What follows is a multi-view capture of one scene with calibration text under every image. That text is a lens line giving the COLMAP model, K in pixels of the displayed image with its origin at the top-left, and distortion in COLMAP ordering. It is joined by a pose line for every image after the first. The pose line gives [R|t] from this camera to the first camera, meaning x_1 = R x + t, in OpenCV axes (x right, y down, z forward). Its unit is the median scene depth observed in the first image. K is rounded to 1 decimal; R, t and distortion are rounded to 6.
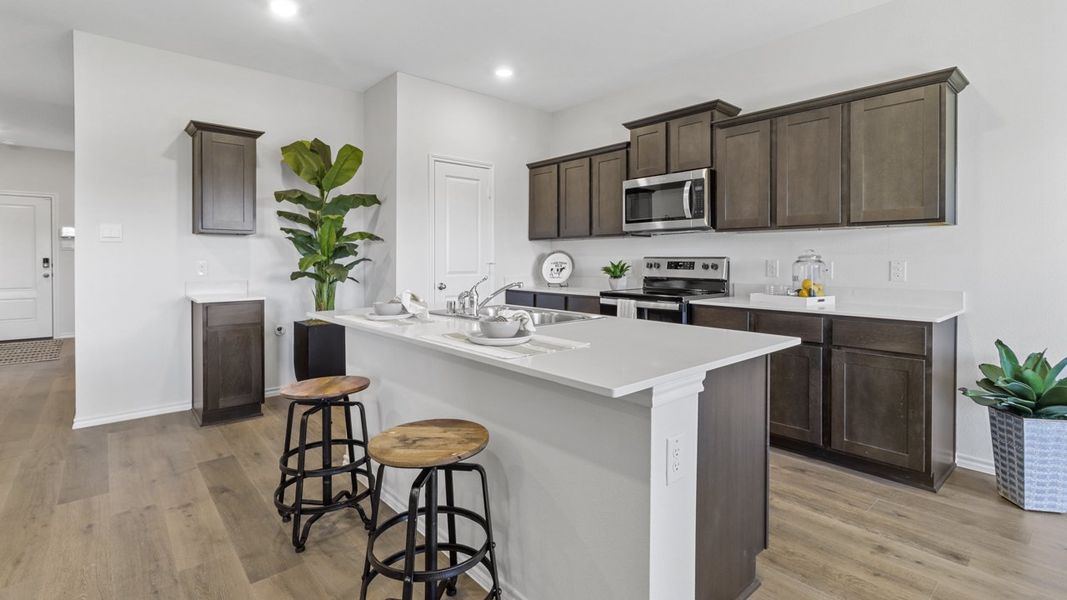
lens RADIAL K [[492.0, 0, 523.5], [0, 492.0, 262.5], [0, 0, 1]] dist [0.003826, -0.001506]
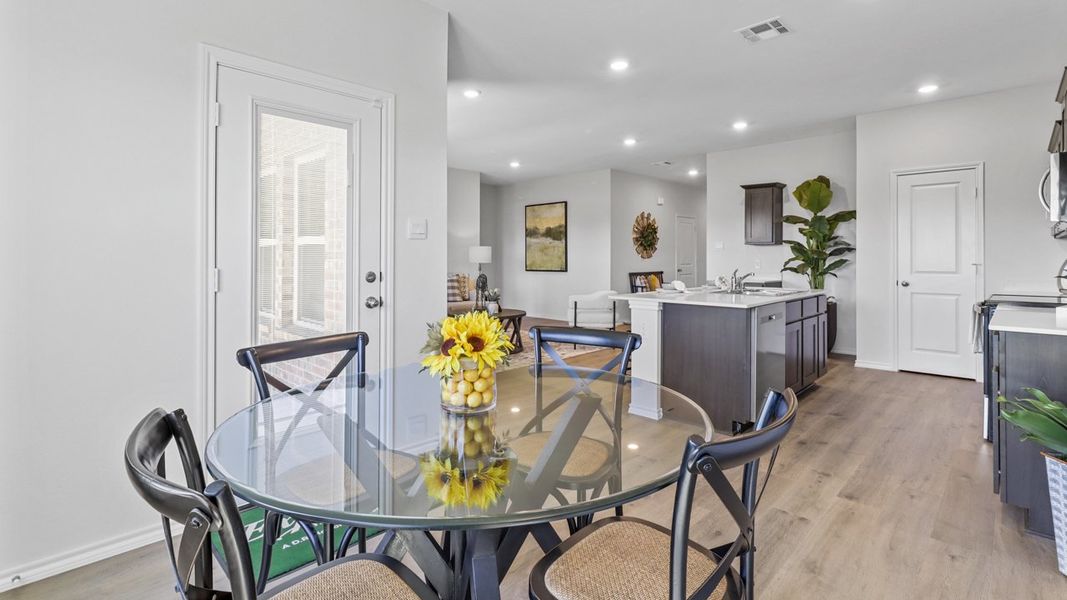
lens RADIAL K [[492.0, 0, 530.7], [0, 492.0, 254.9], [0, 0, 1]] dist [0.003826, -0.001506]
pose [[0.085365, -0.007085, -0.996325, 1.040281], [-0.005227, 0.999958, -0.007558, -0.006089], [0.996336, 0.005853, 0.085324, 0.035168]]
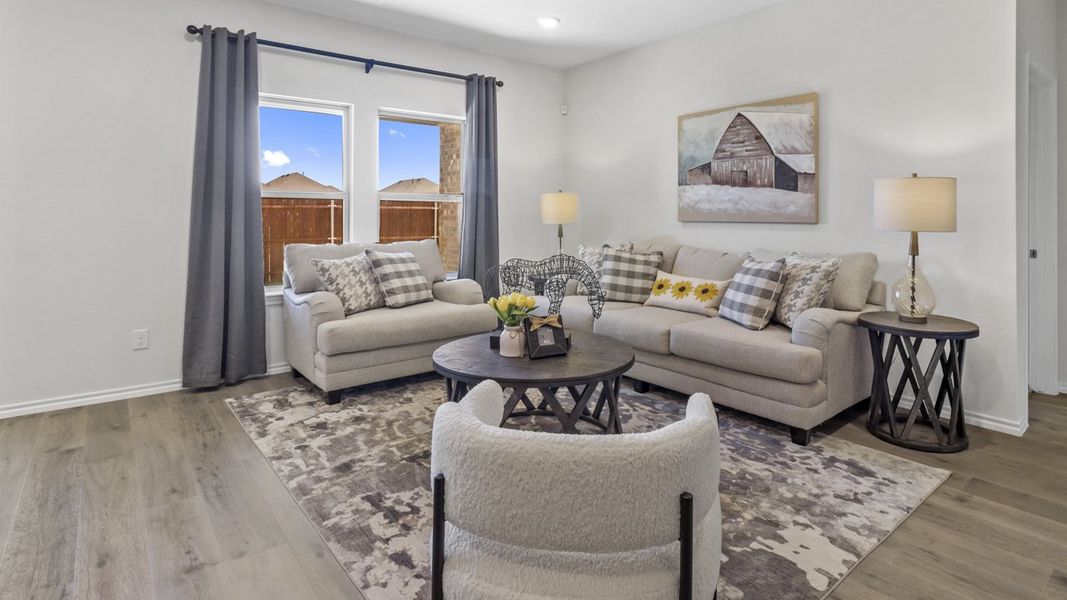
lens RADIAL K [[548.7, 0, 580.0], [0, 548.7, 212.8], [0, 0, 1]] dist [-0.019160, -0.001252]
pose [[-0.999981, -0.004965, -0.003782, -0.670441], [-0.004957, 0.999985, -0.002184, -0.006640], [0.003793, -0.002165, -0.999990, 0.757284]]
